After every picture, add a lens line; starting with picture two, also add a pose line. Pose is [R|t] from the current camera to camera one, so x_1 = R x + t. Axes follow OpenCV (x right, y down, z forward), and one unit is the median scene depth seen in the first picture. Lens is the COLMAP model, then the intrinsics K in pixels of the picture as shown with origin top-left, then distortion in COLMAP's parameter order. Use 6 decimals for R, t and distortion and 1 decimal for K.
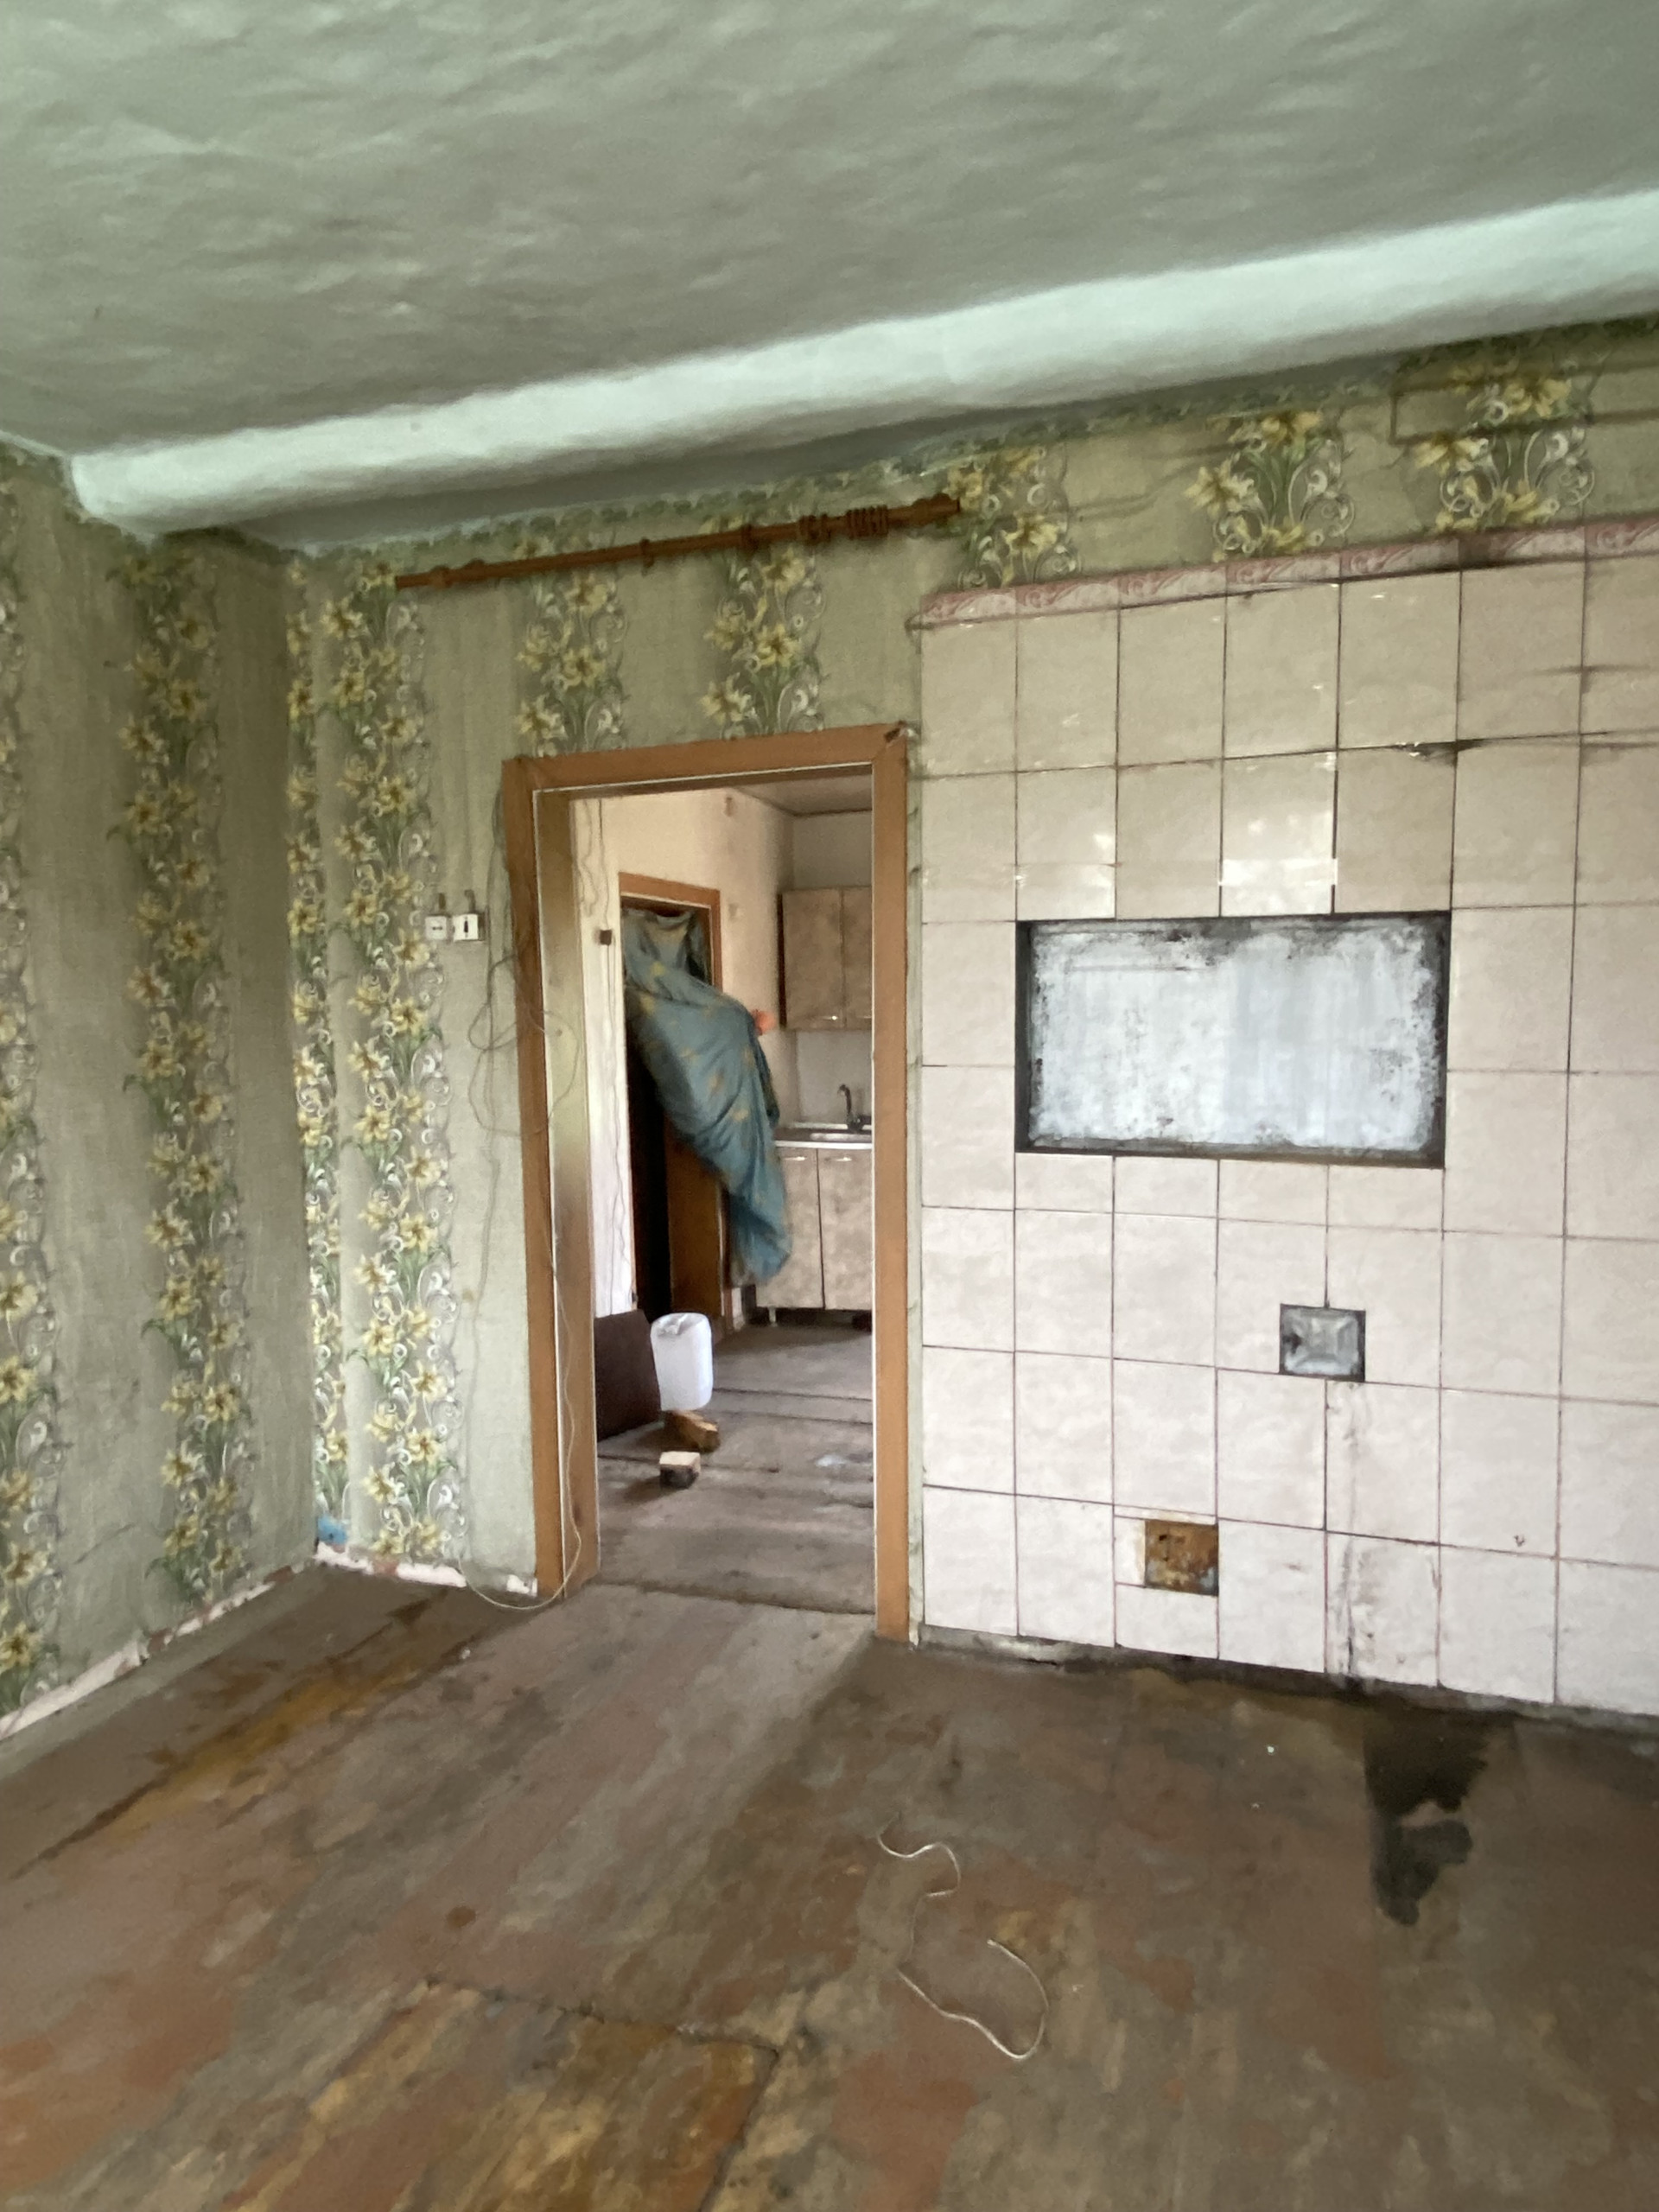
lens RADIAL K [[1377.7, 0, 625.0], [0, 1377.7, 1139.0], [0, 0, 1]] dist [0.036054, -0.042808]
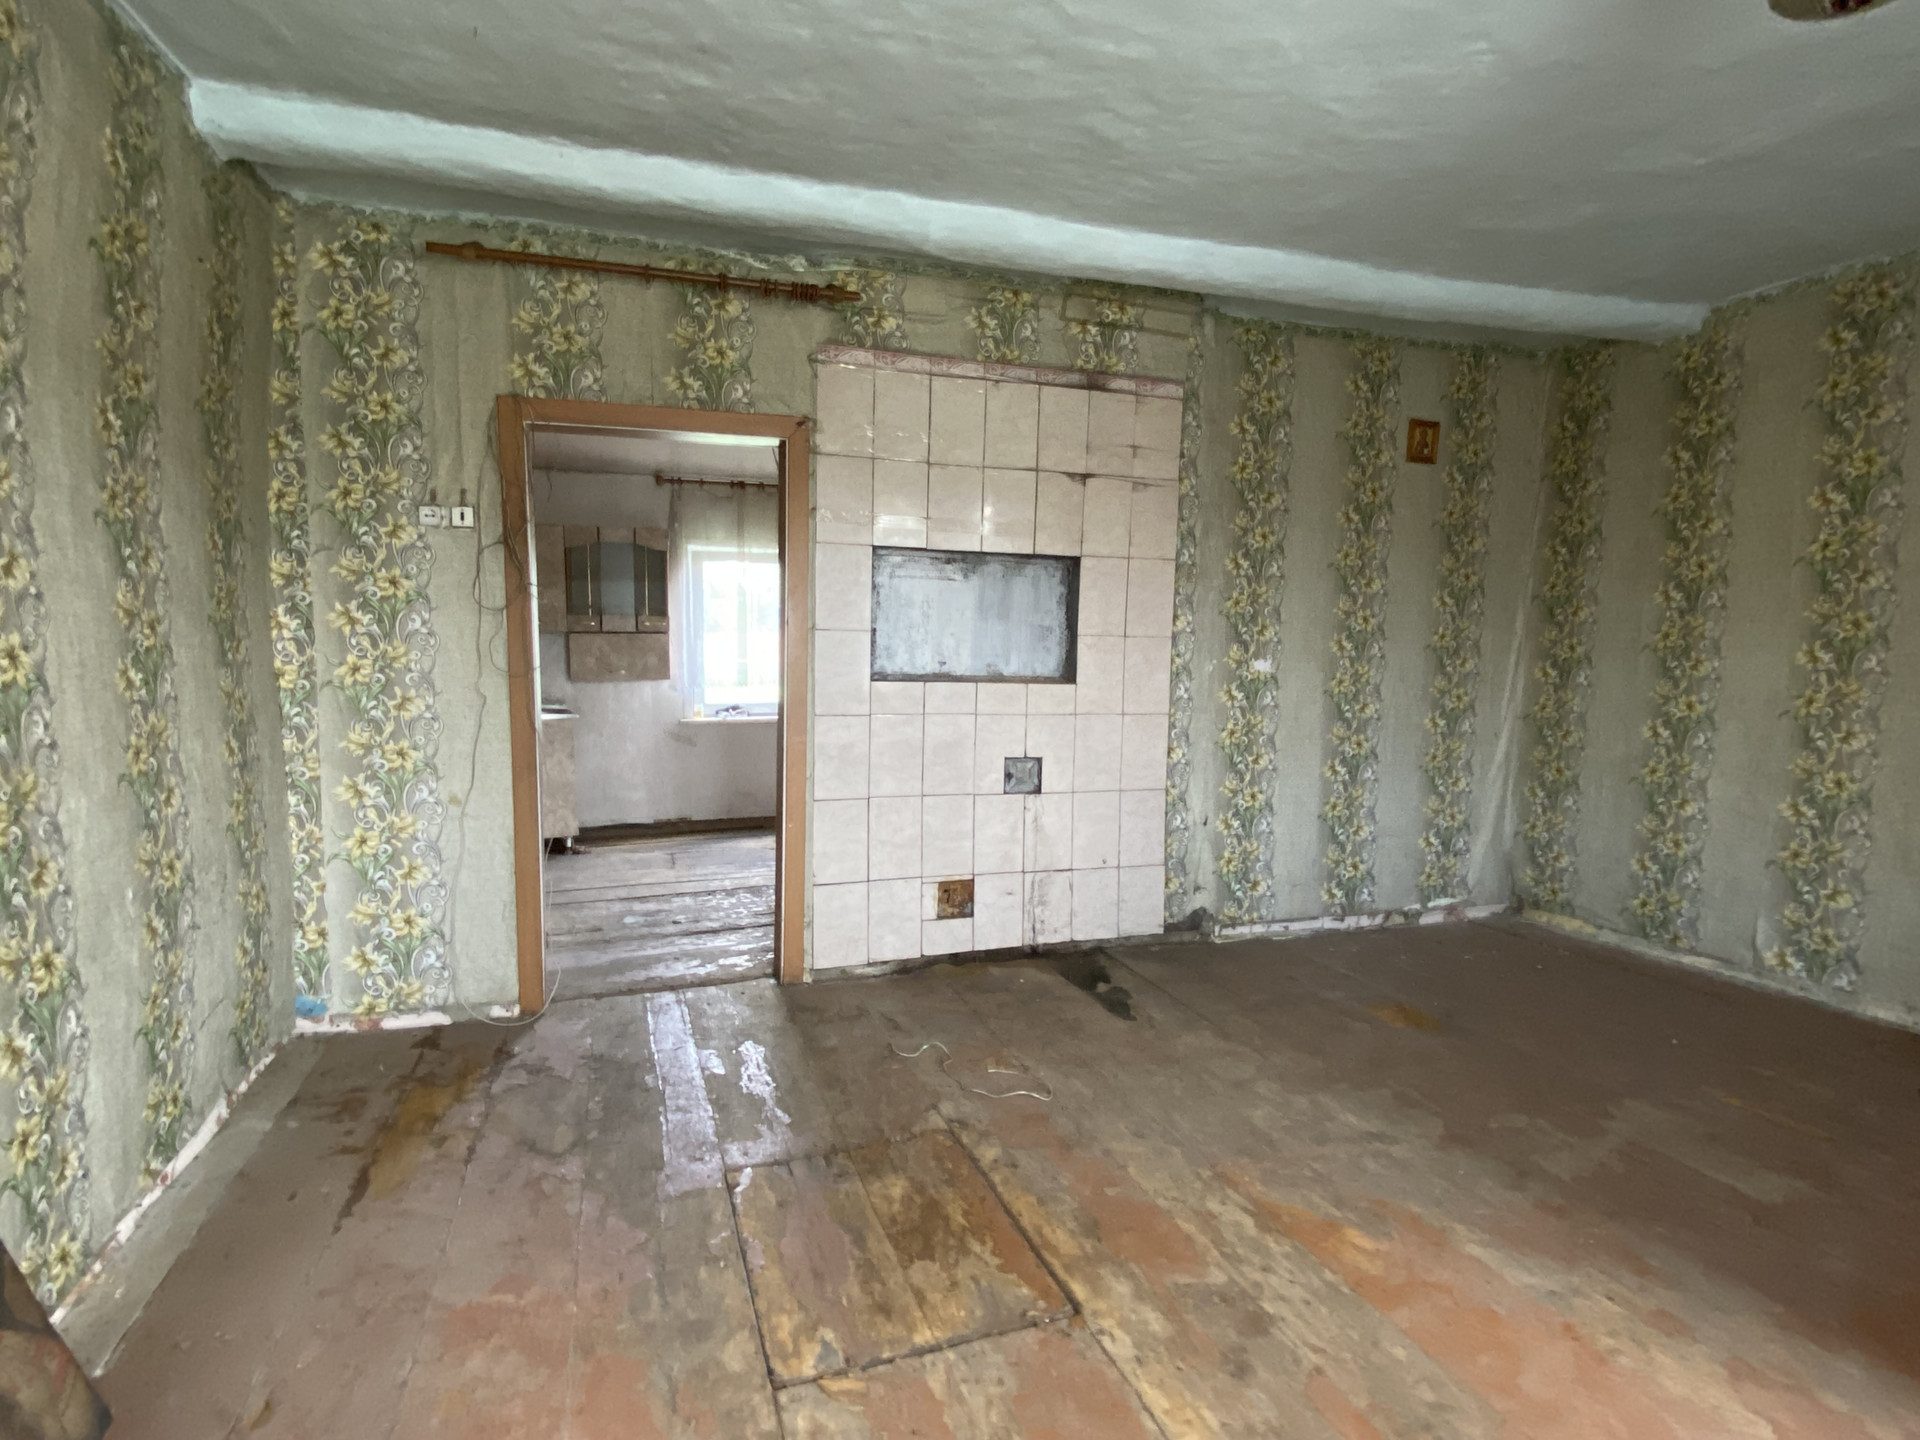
lens RADIAL K [[954.8, 0, 964.5], [0, 954.8, 737.8], [0, 0, 1]] dist [-0.007856, -0.010247]
pose [[0.798895, -0.035053, 0.600448, -0.336868], [0.023139, 0.999352, 0.027555, 0.051154], [-0.601025, -0.008119, 0.799189, -0.017428]]
